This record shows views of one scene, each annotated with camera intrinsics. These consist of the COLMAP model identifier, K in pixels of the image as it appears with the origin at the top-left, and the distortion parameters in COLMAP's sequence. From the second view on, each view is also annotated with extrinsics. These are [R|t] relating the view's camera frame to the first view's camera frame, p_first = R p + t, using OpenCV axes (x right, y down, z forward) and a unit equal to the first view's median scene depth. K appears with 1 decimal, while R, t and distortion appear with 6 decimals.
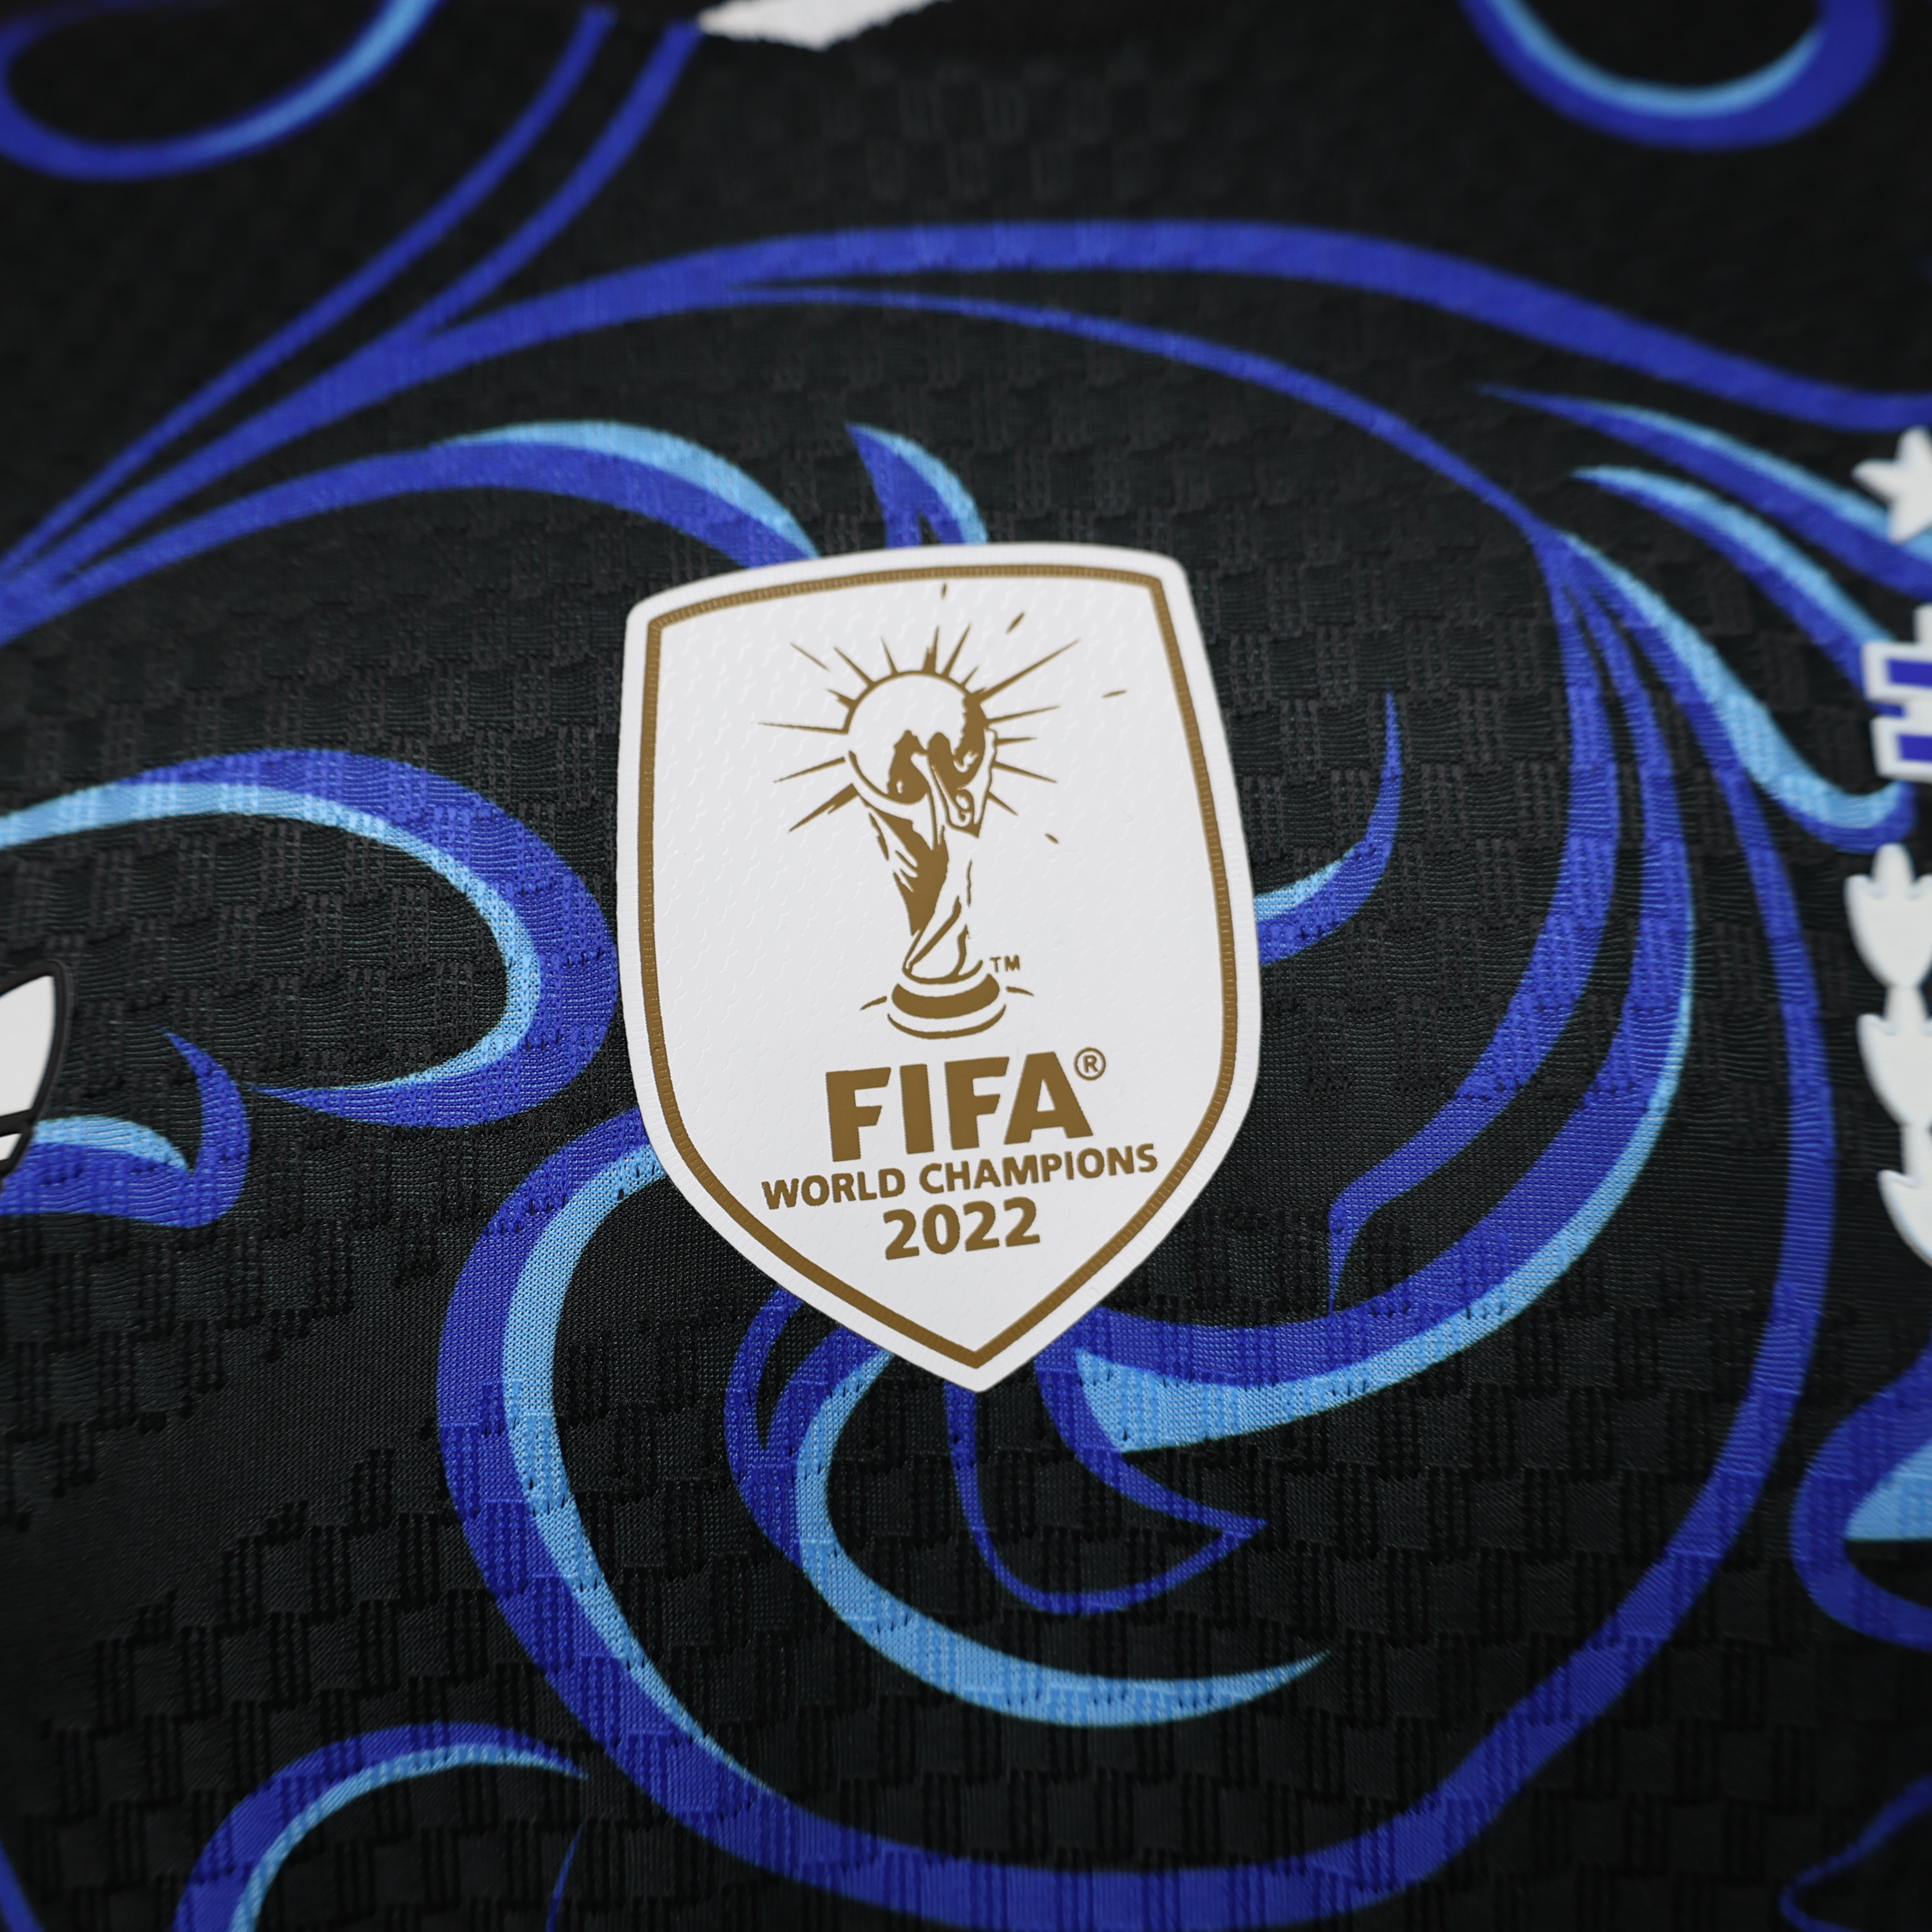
lens RADIAL K [[2490.6, 0, 1045.2], [0, 2490.6, 973.1], [0, 0, 1]] dist [-0.089458, 0.014751]
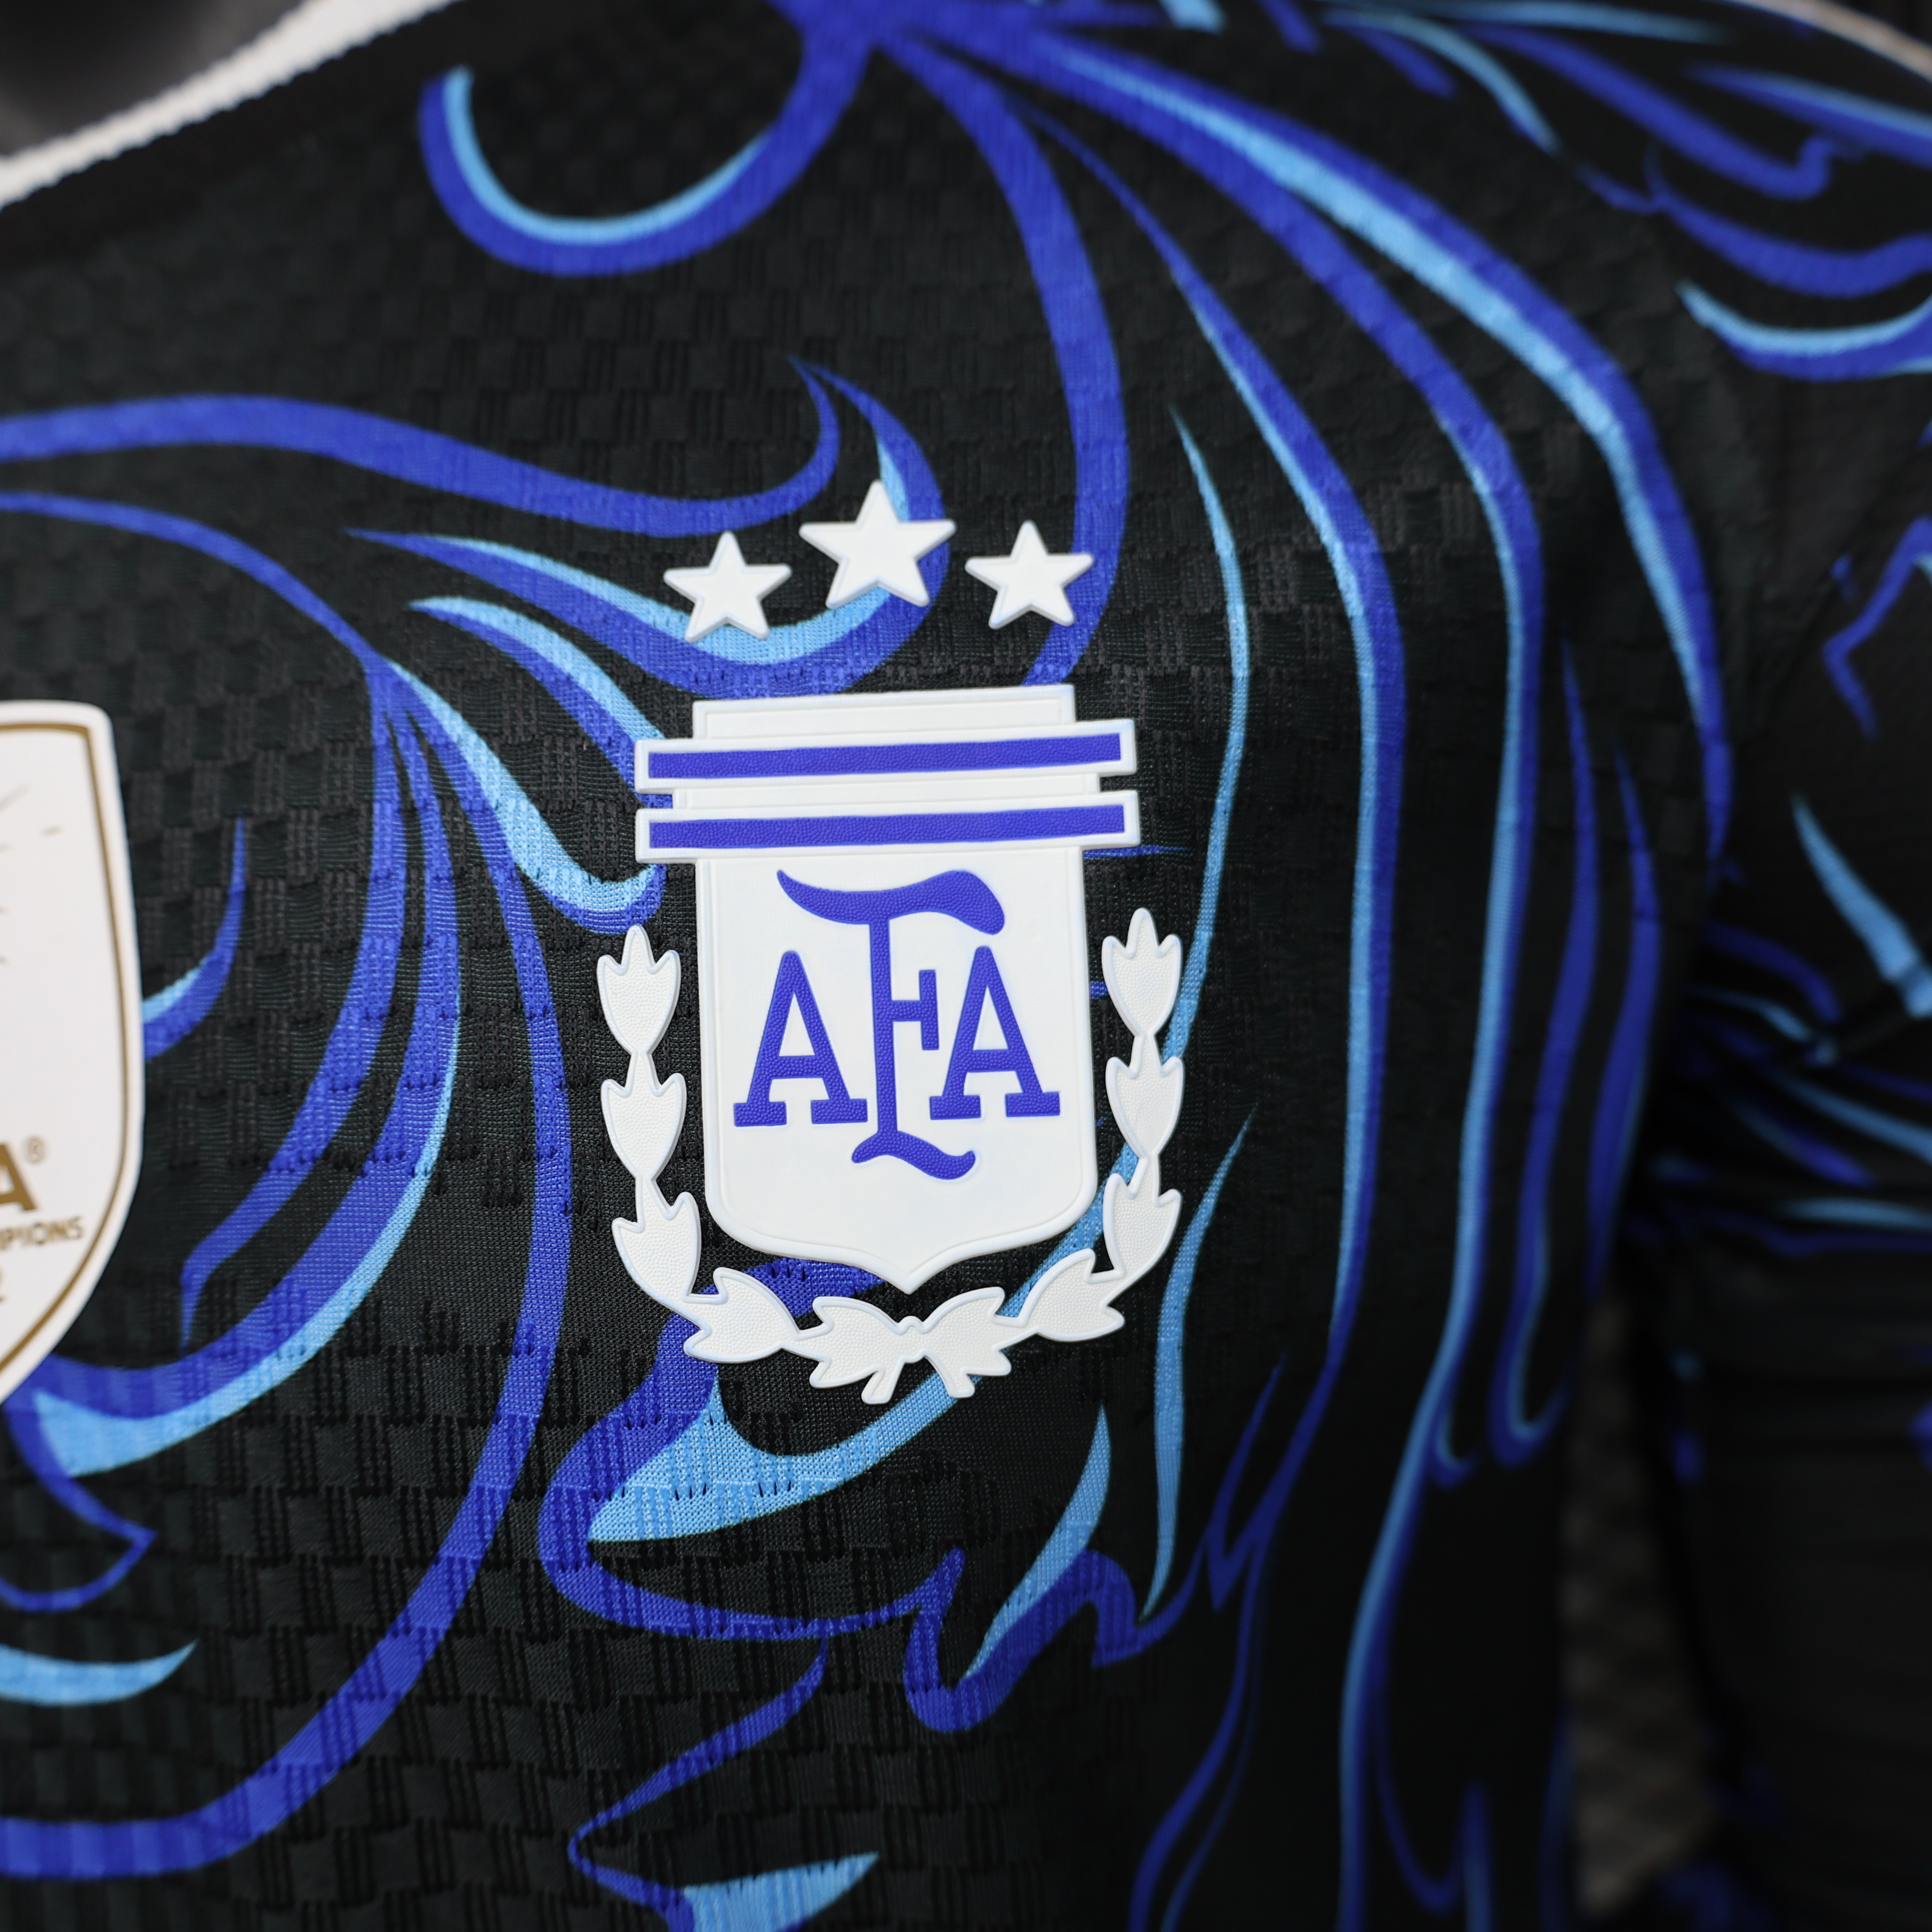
lens RADIAL K [[2490.6, 0, 1045.2], [0, 2490.6, 973.1], [0, 0, 1]] dist [-0.089458, 0.014751]
pose [[0.991276, -0.065350, -0.114457, 0.644268], [0.070039, 0.996842, 0.037427, -0.058193], [0.111650, -0.045117, 0.992723, -0.102582]]
